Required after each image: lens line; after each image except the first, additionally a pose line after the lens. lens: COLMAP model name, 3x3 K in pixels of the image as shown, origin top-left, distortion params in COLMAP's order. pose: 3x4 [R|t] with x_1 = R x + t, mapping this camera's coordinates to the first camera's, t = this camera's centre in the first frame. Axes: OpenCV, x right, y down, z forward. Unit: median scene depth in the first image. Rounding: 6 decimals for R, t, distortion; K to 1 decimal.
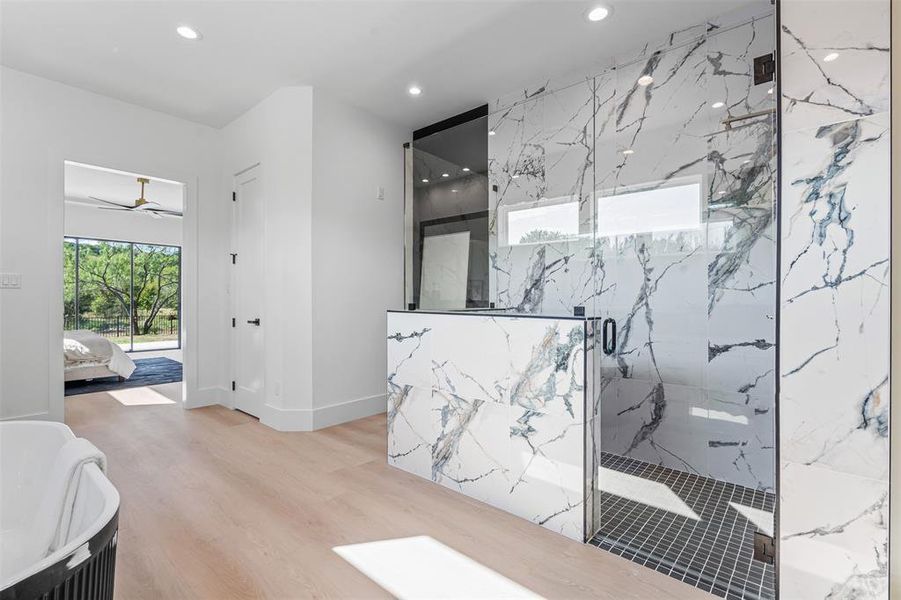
lens RADIAL K [[407.2, 0, 450.7], [0, 407.2, 300.4], [0, 0, 1]] dist [-0.004738, 0.000703]
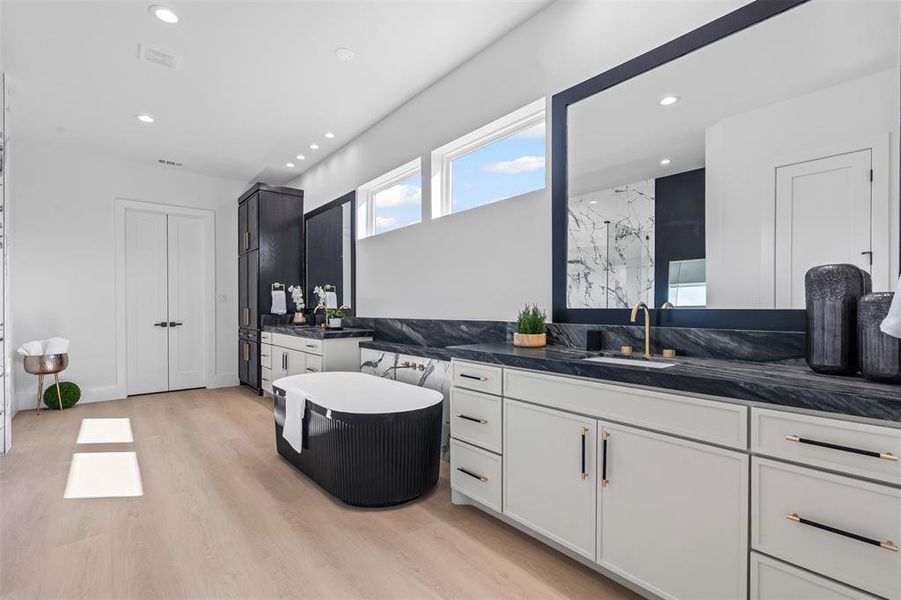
lens RADIAL K [[407.2, 0, 450.7], [0, 407.2, 300.4], [0, 0, 1]] dist [-0.004738, 0.000703]
pose [[-0.987896, 0.000761, 0.155117, -0.990333], [0.000979, 0.999999, 0.001327, -0.016296], [-0.155116, 0.001463, -0.987895, 1.434305]]
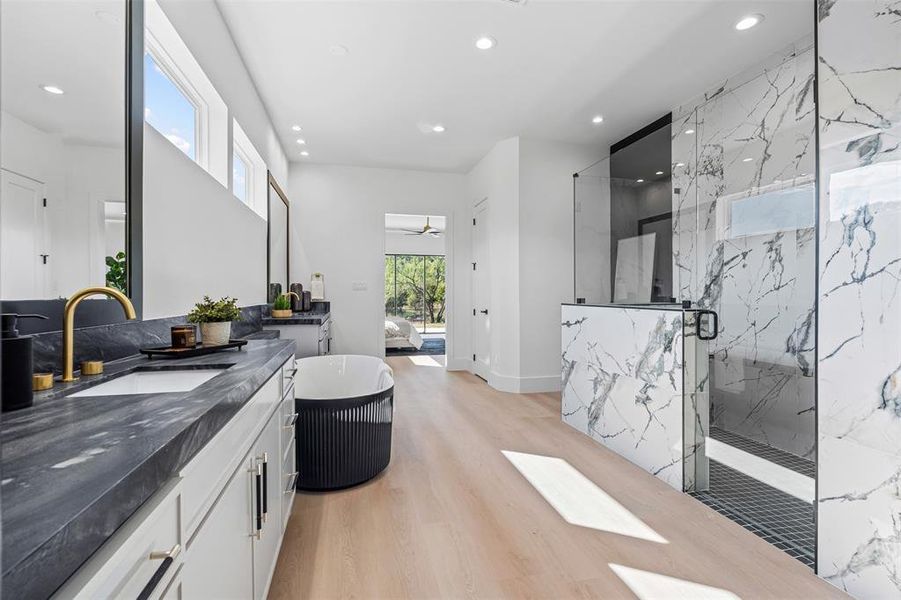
lens RADIAL K [[407.2, 0, 450.7], [0, 407.2, 300.4], [0, 0, 1]] dist [-0.004738, 0.000703]
pose [[0.813860, 0.003674, -0.581050, 0.318886], [0.001751, 0.999960, 0.008776, 0.002071], [0.581059, -0.008160, 0.813821, -0.277511]]
